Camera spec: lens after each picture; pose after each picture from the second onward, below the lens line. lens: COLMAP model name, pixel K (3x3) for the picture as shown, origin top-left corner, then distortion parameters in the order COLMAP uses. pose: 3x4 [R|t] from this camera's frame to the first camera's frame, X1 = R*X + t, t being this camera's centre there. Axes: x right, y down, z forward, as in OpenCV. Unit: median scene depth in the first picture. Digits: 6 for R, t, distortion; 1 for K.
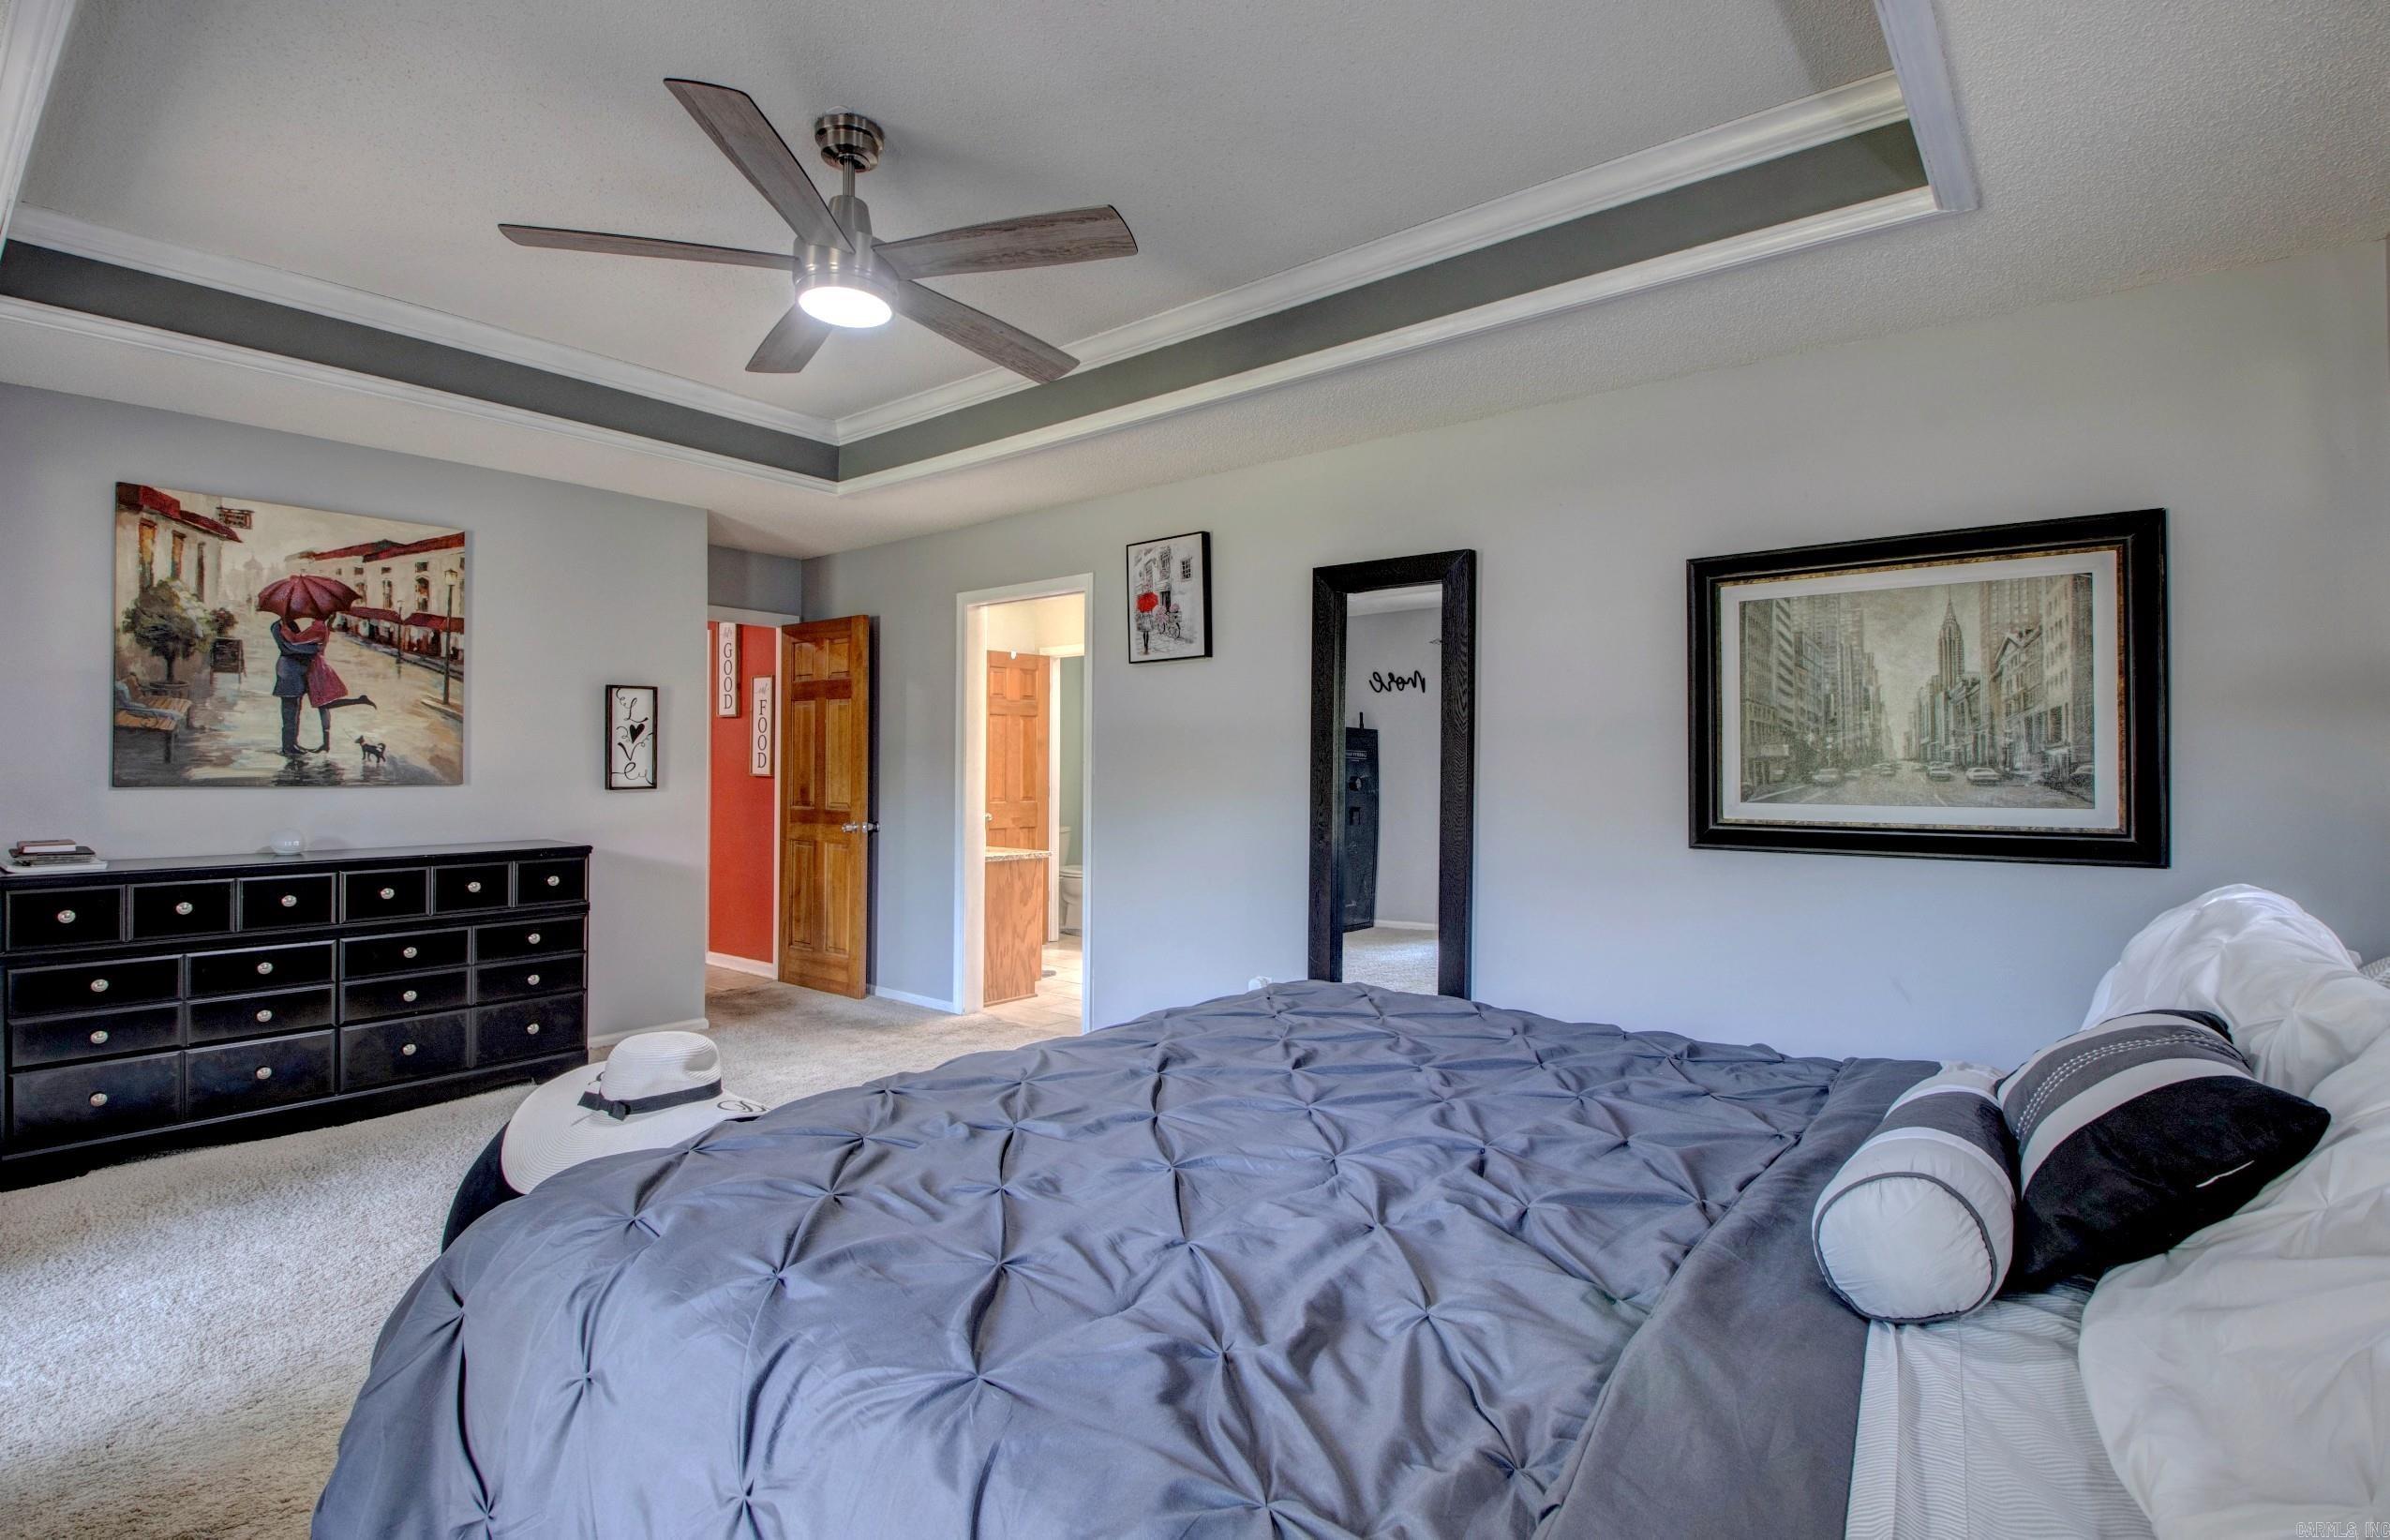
lens RADIAL K [[1109.5, 0, 1200.8], [0, 1109.5, 766.7], [0, 0, 1]] dist [0.001133, -0.016660]
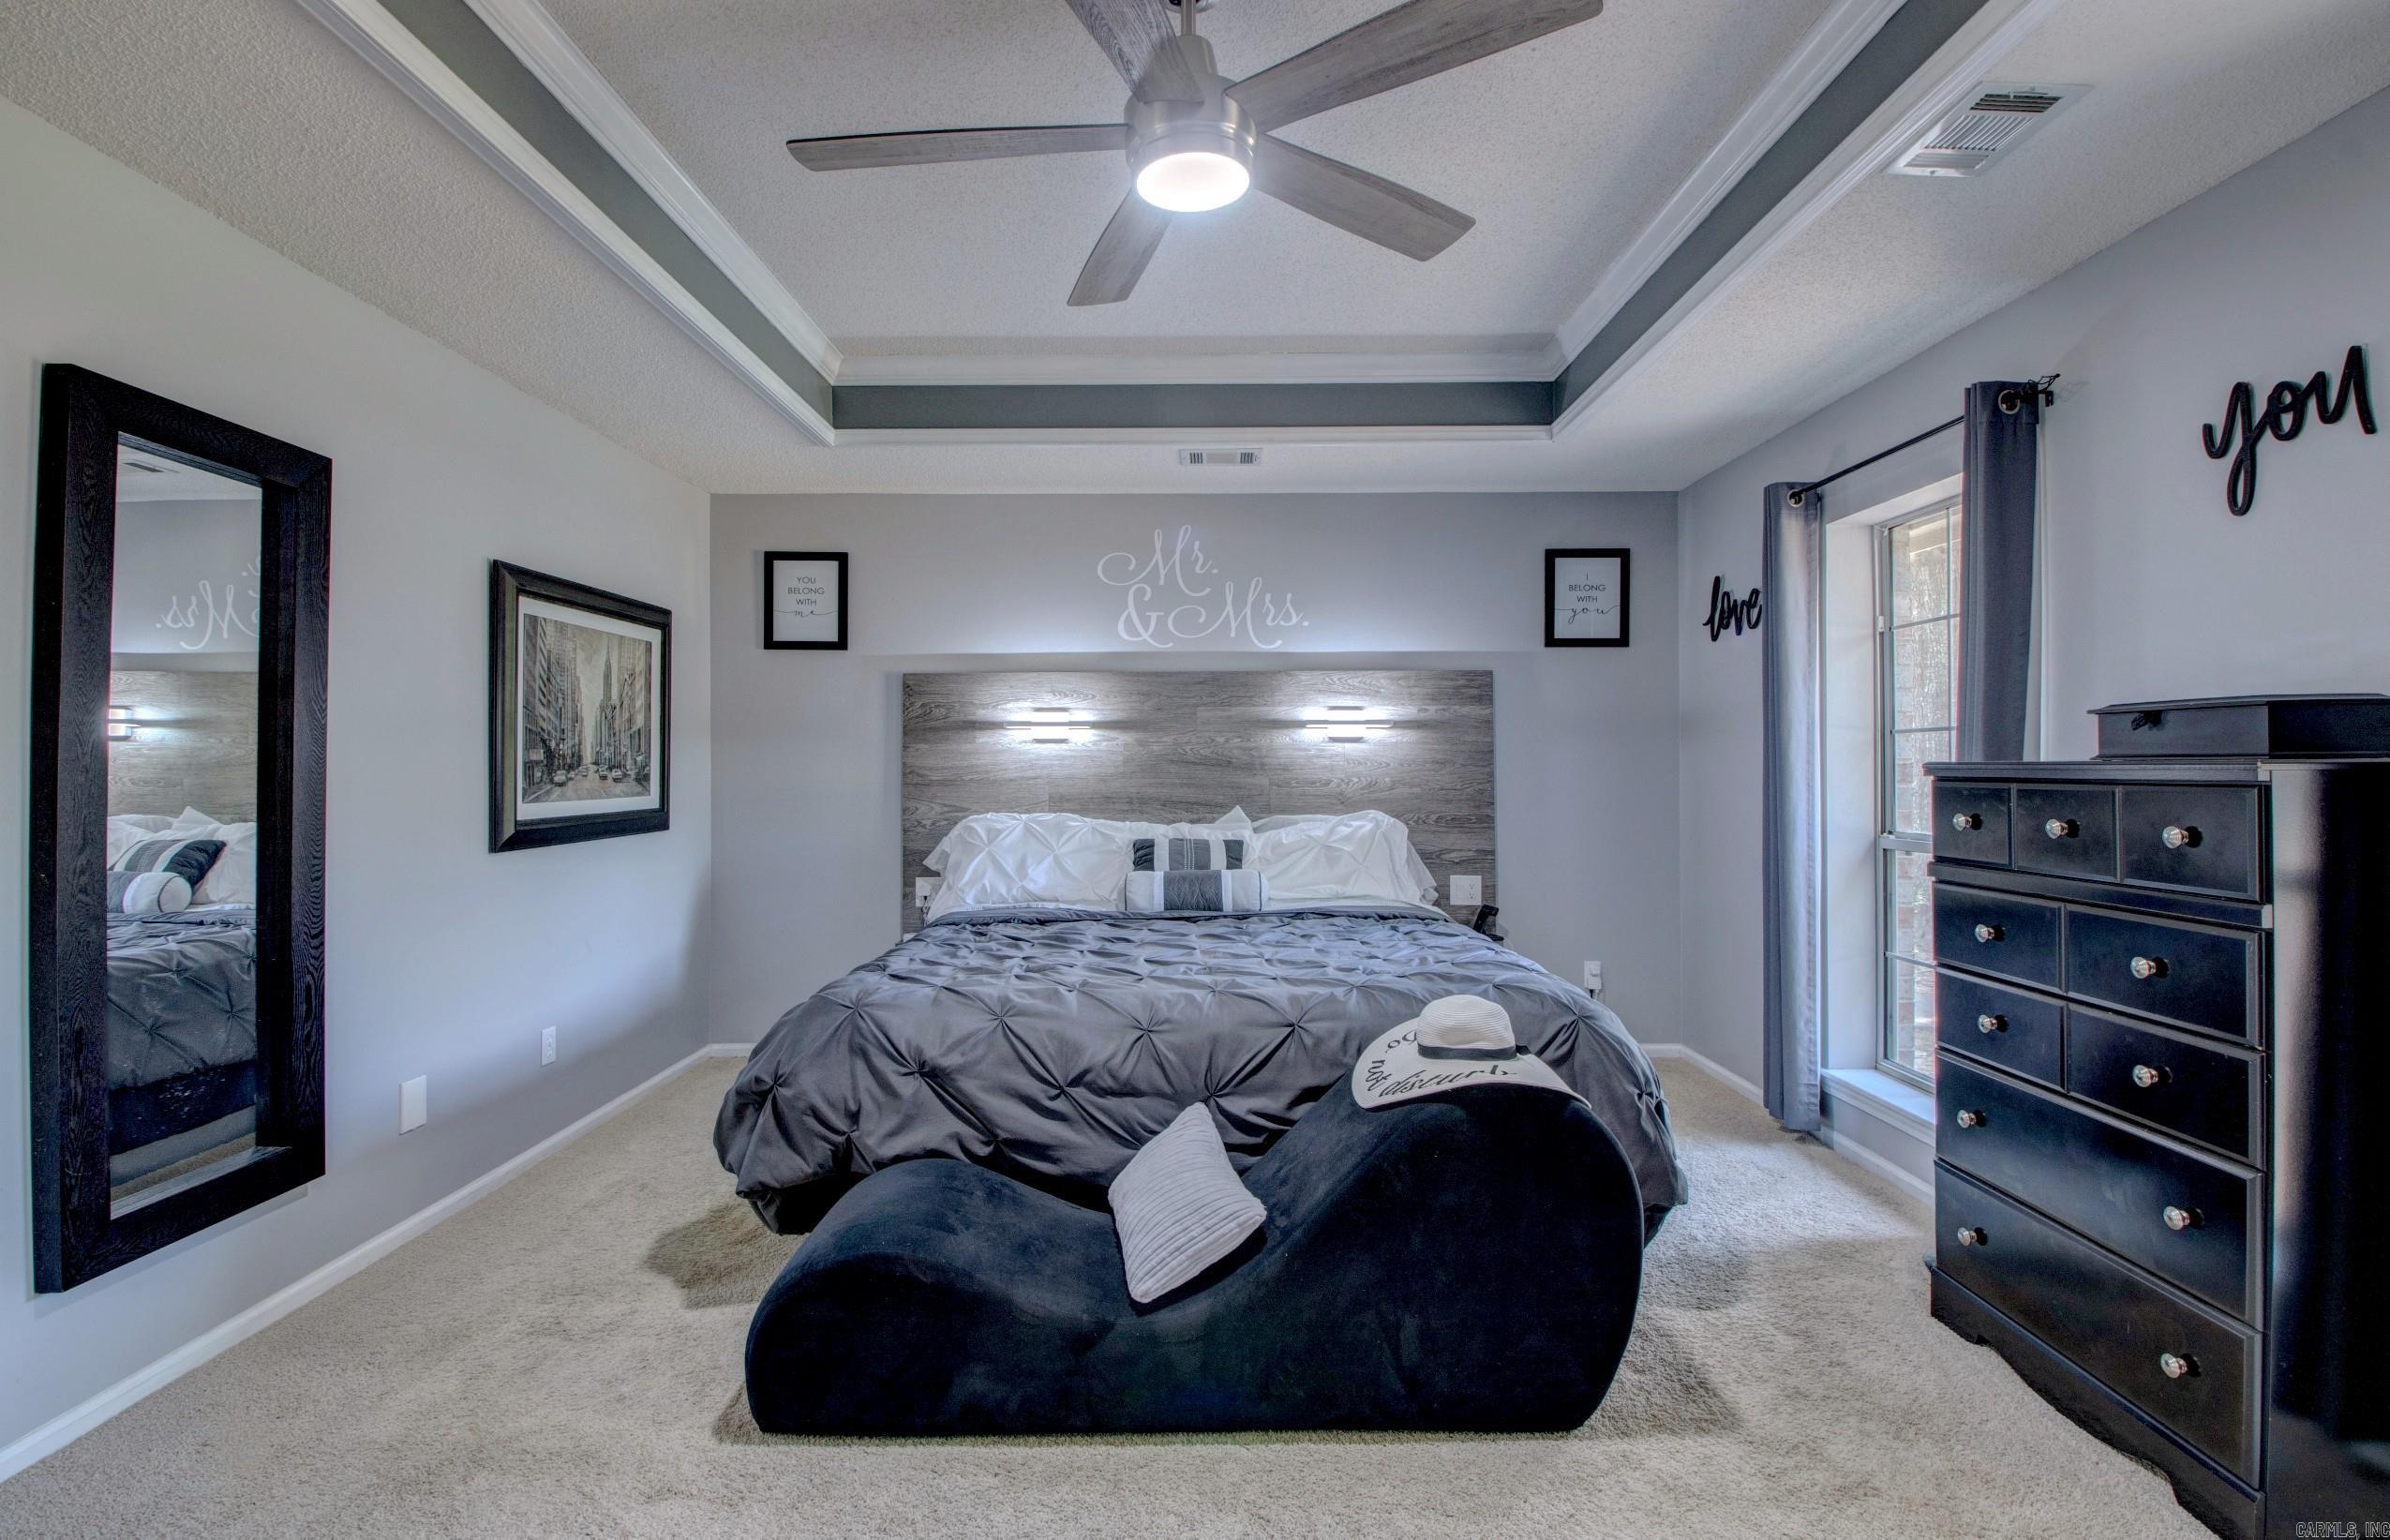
lens RADIAL K [[1109.5, 0, 1194.2], [0, 1109.5, 770.1], [0, 0, 1]] dist [0.001133, -0.016660]
pose [[-0.635683, -0.008206, 0.771907, -0.754832], [-0.004649, 0.999966, 0.006802, -0.009850], [-0.771937, 0.000735, -0.635699, 1.206173]]
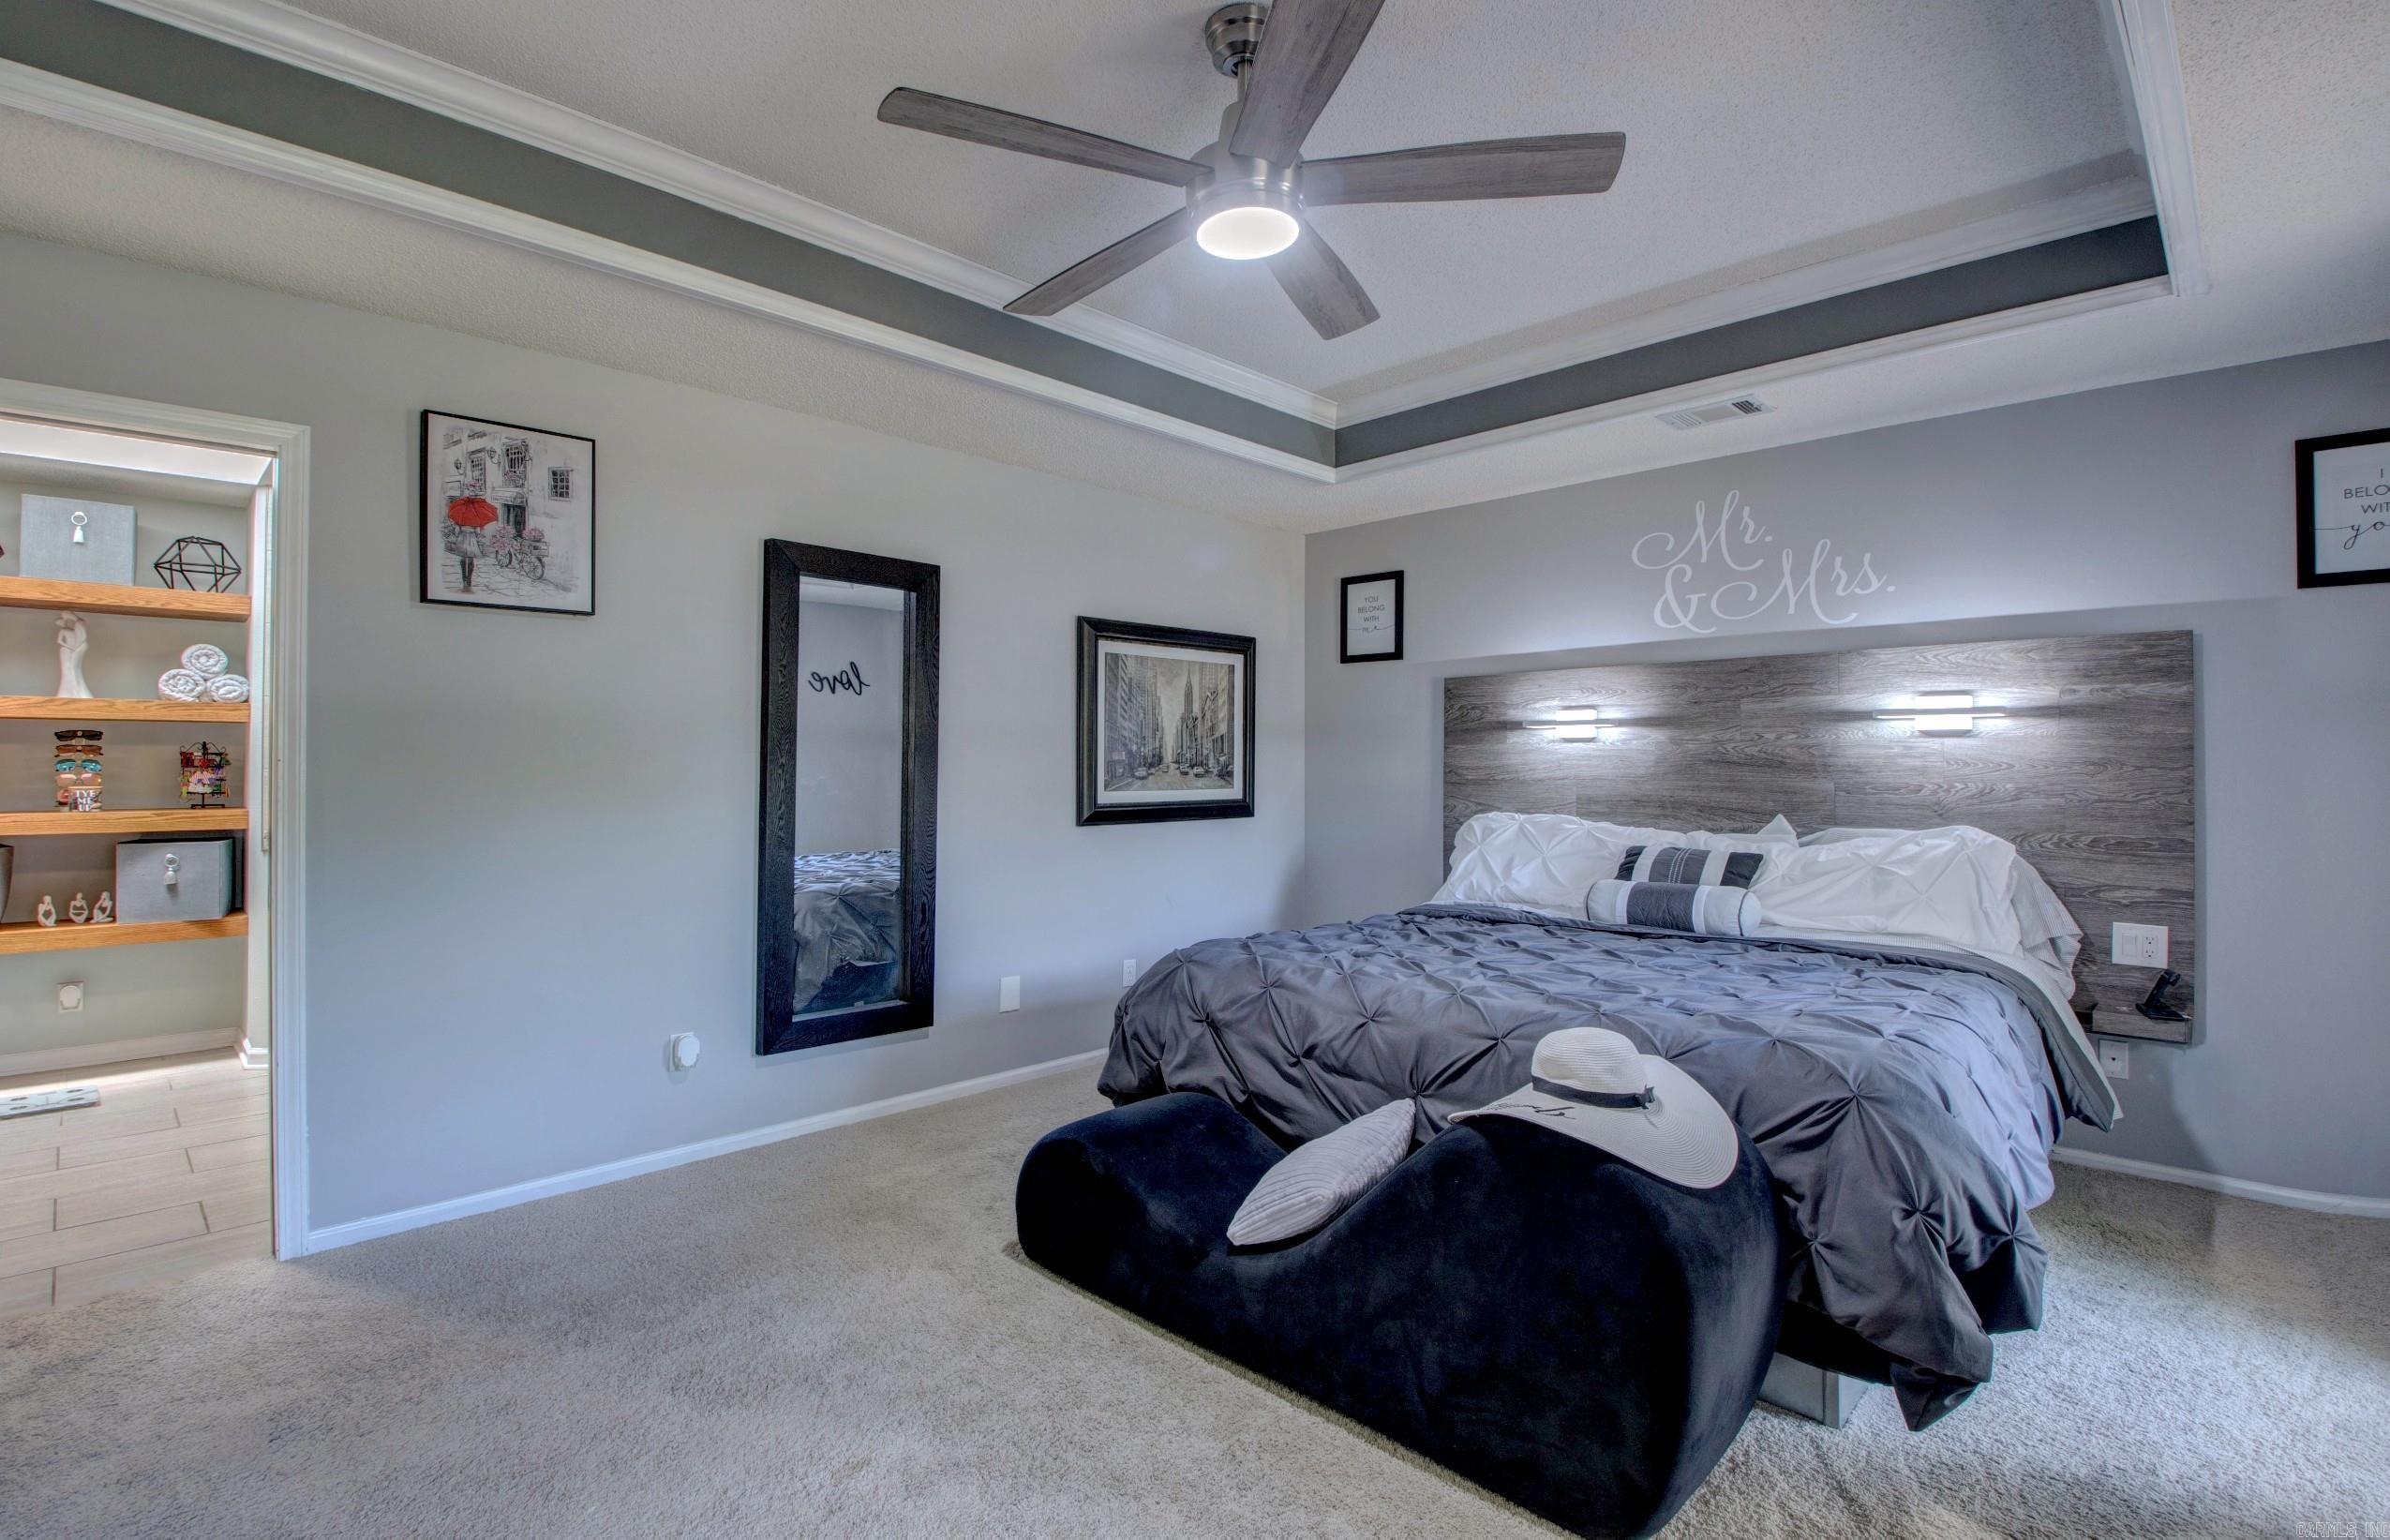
lens RADIAL K [[1109.5, 0, 1162.9], [0, 1109.5, 762.0], [0, 0, 1]] dist [0.001133, -0.016660]
pose [[0.104519, -0.001890, 0.994521, -0.960937], [-0.005644, 0.999981, 0.002493, -0.010424], [-0.994507, -0.005874, 0.104507, 0.793098]]
